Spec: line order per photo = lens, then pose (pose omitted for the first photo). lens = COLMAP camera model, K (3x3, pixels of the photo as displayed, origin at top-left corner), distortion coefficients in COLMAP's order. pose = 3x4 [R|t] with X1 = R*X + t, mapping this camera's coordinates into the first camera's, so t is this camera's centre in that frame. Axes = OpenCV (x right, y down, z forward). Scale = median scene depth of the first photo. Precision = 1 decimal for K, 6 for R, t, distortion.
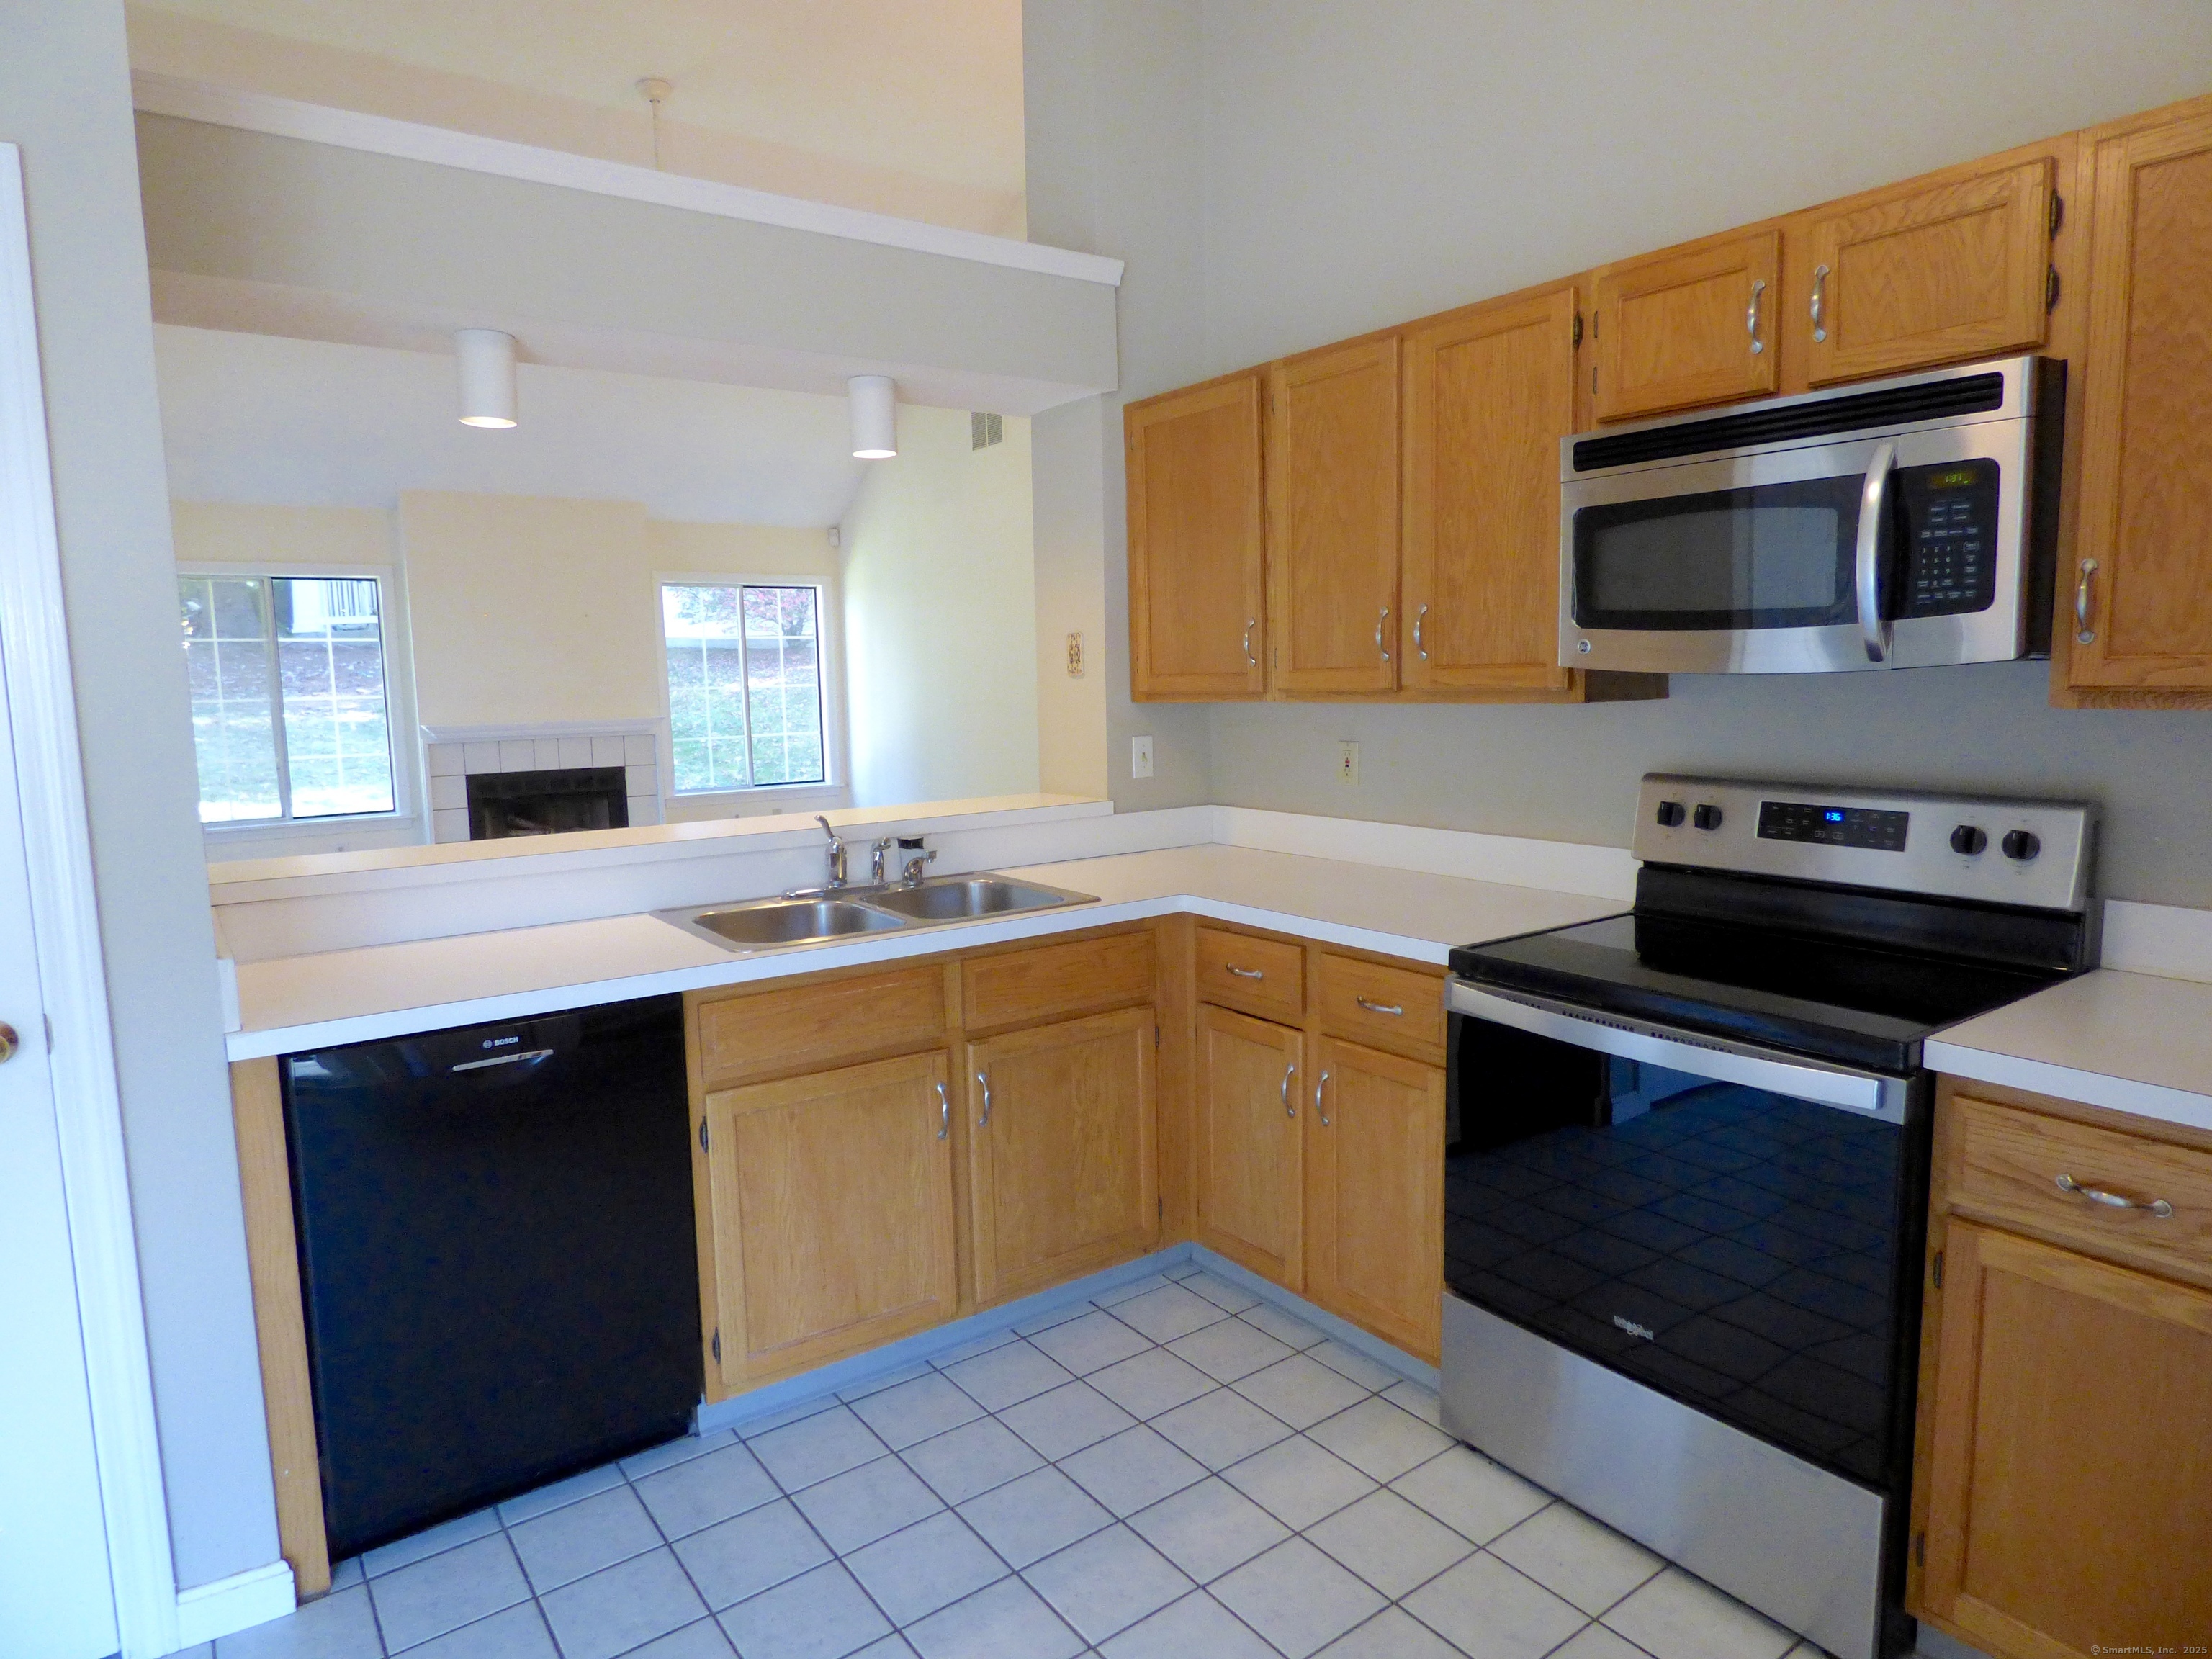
lens RADIAL K [[1324.4, 0, 1115.2], [0, 1324.4, 826.6], [0, 0, 1]] dist [-0.015621, -0.000991]
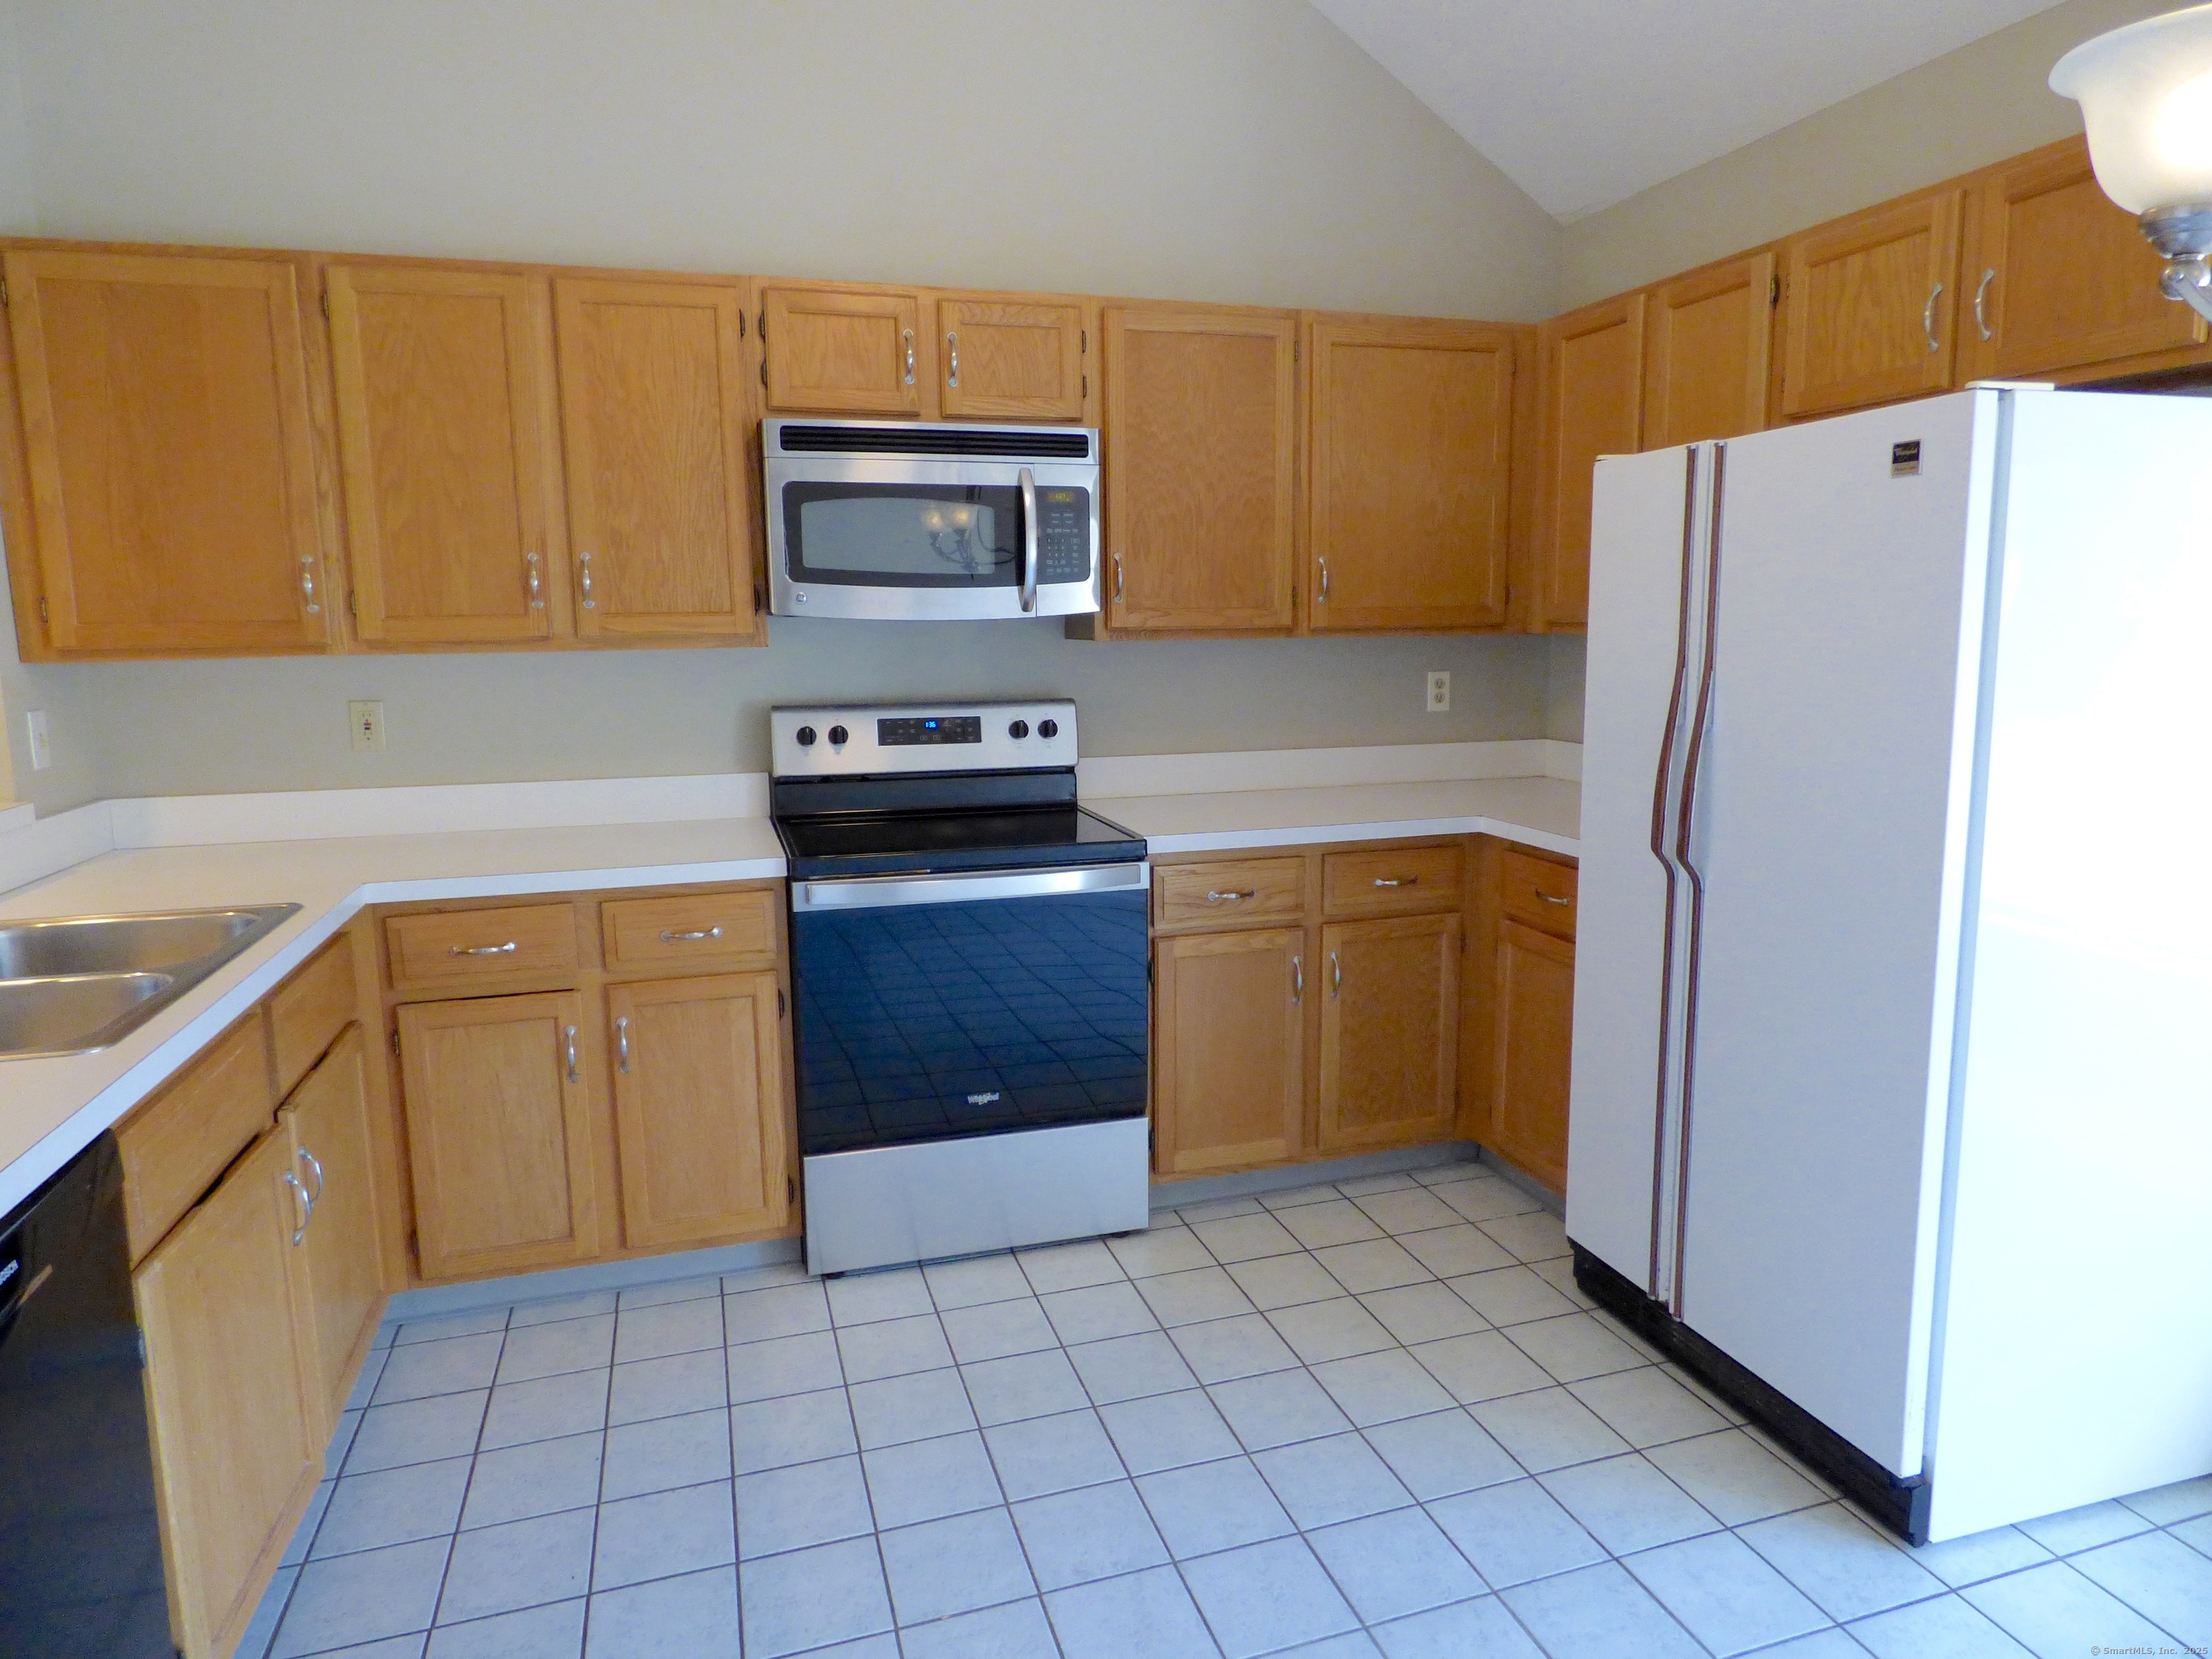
lens RADIAL K [[1328.2, 0, 1106.0], [0, 1328.2, 829.5], [0, 0, 1]] dist [-0.002815, -0.000842]
pose [[0.325559, -0.132077, 0.936251, -0.576950], [0.115195, 0.988360, 0.099371, -0.012475], [-0.938478, 0.075500, 0.336984, 0.278079]]
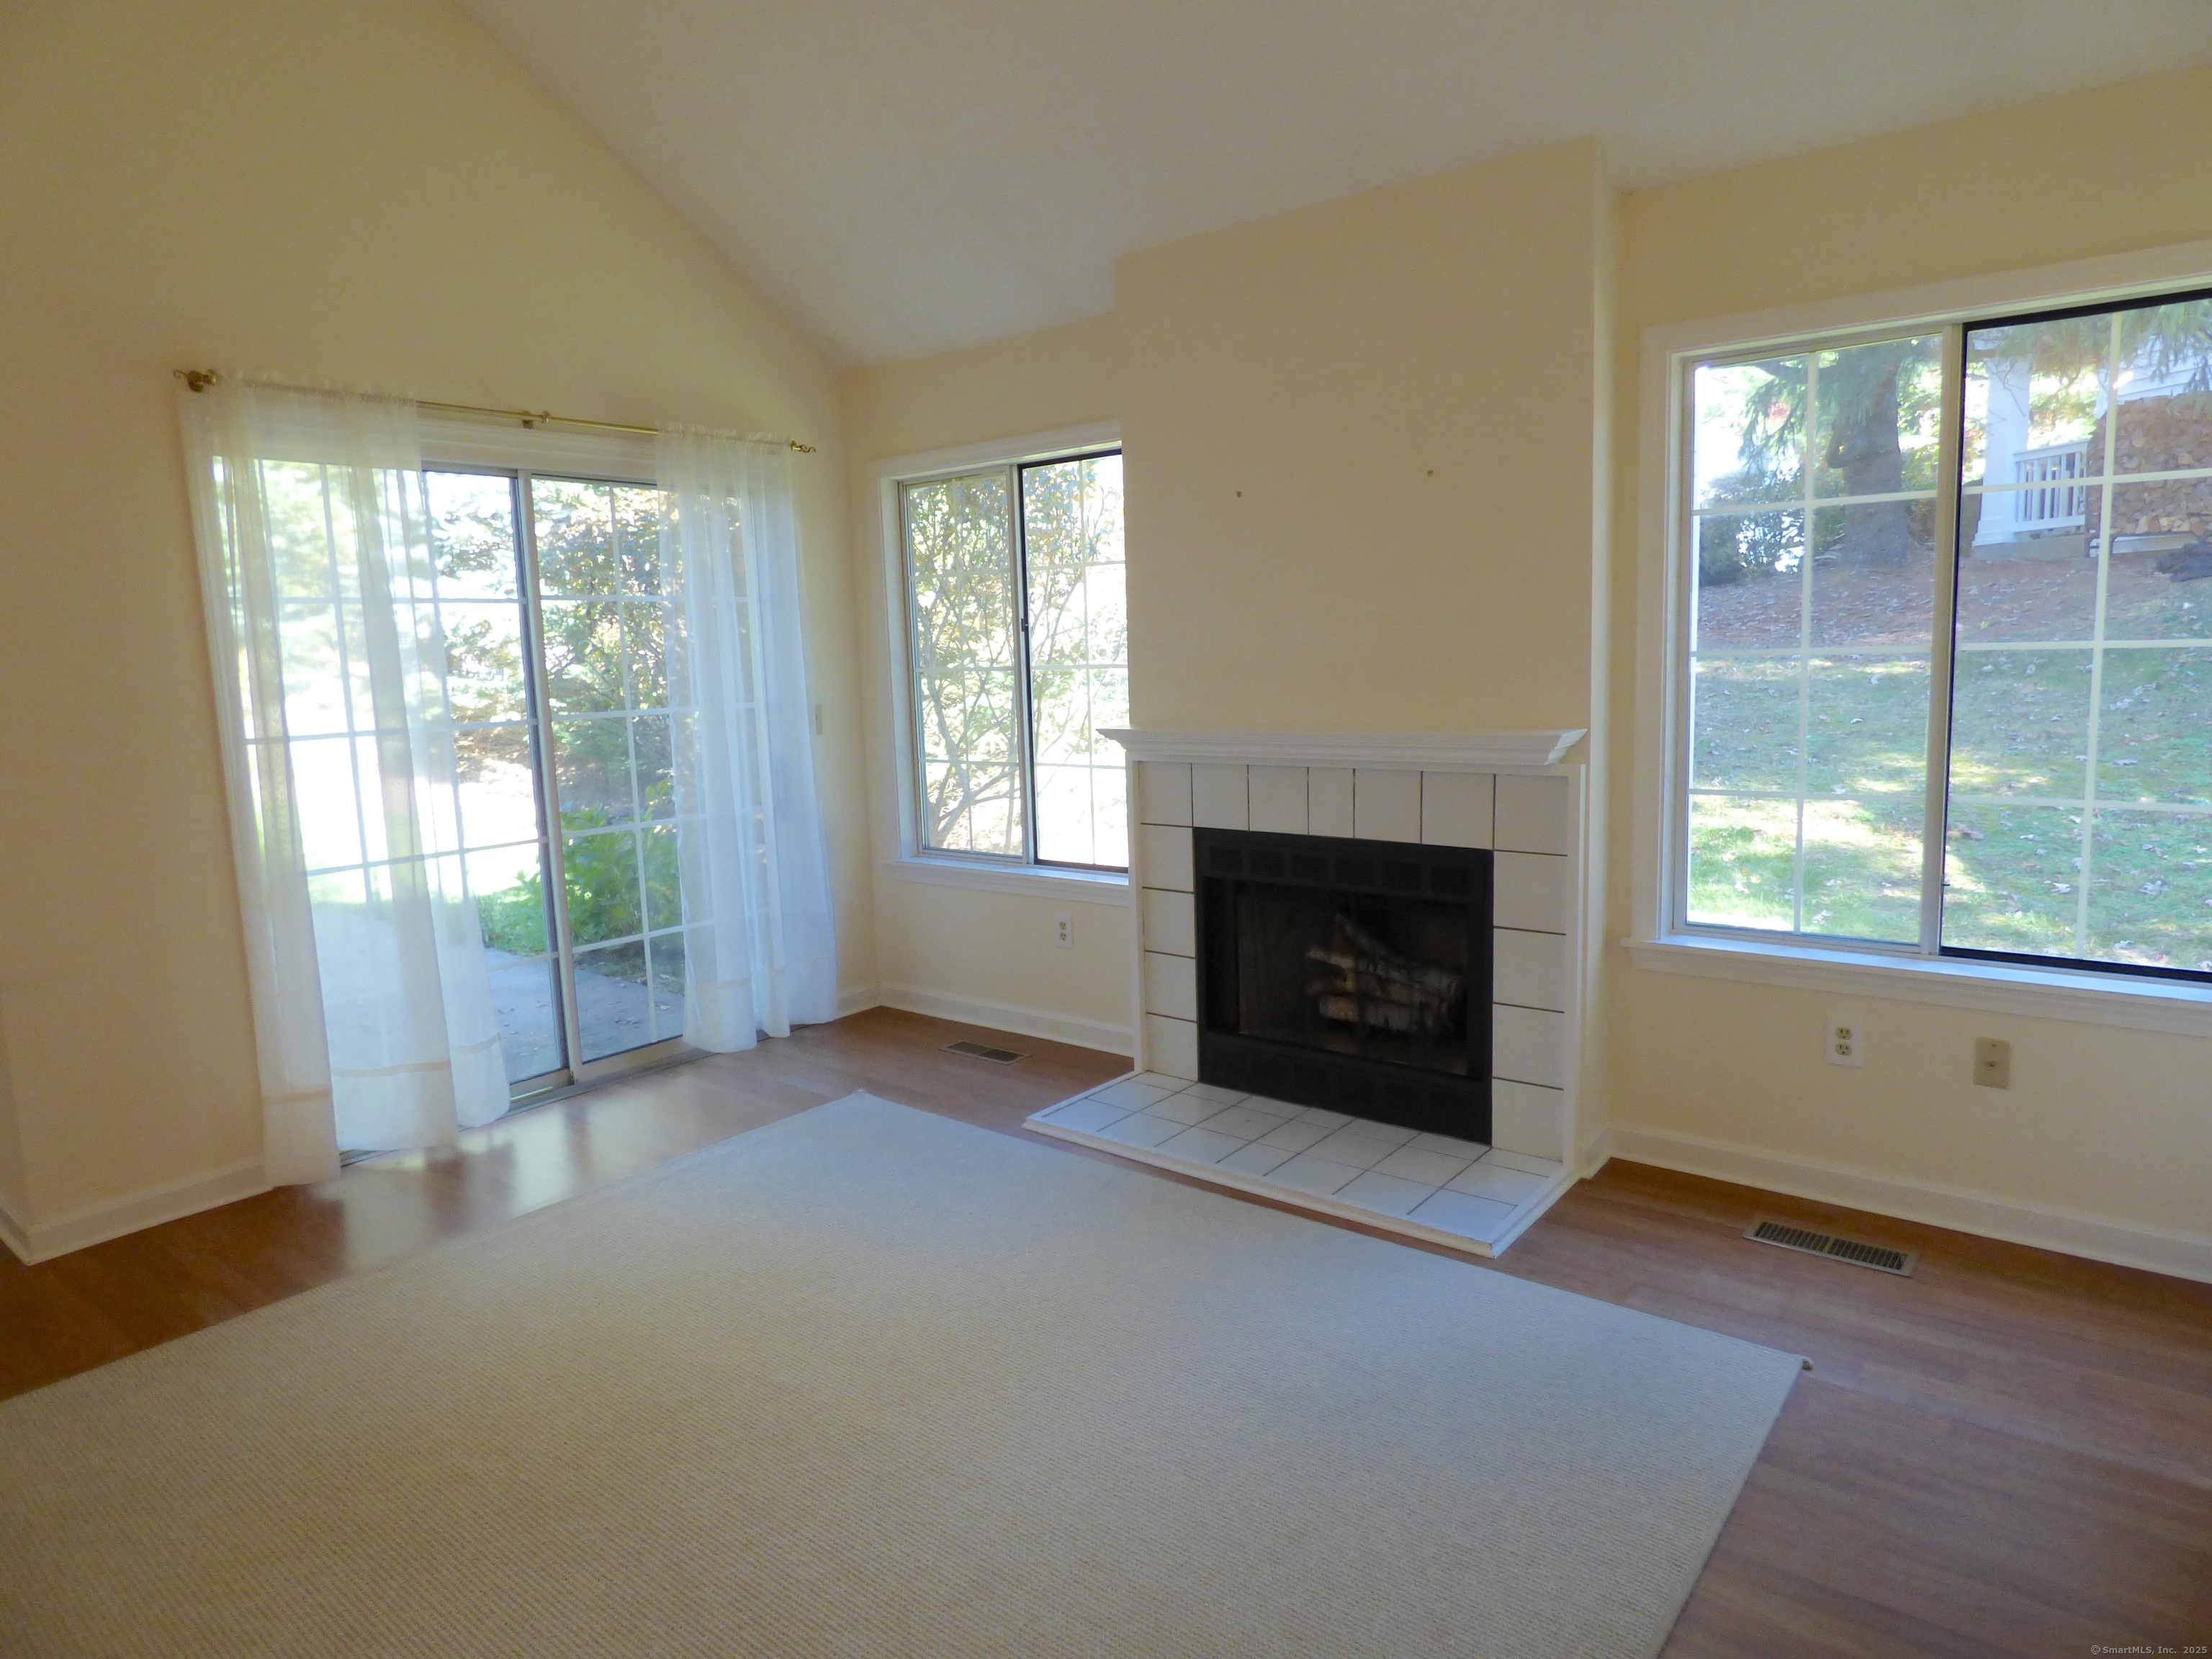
lens RADIAL K [[1309.4, 0, 1106.0], [0, 1309.4, 829.5], [0, 0, 1]] dist [-0.000953, -0.000389]
pose [[0.269057, 0.140077, -0.952883, -0.083280], [-0.086647, 0.988876, 0.120903, -0.269826], [0.959219, 0.050035, 0.278202, 2.347937]]
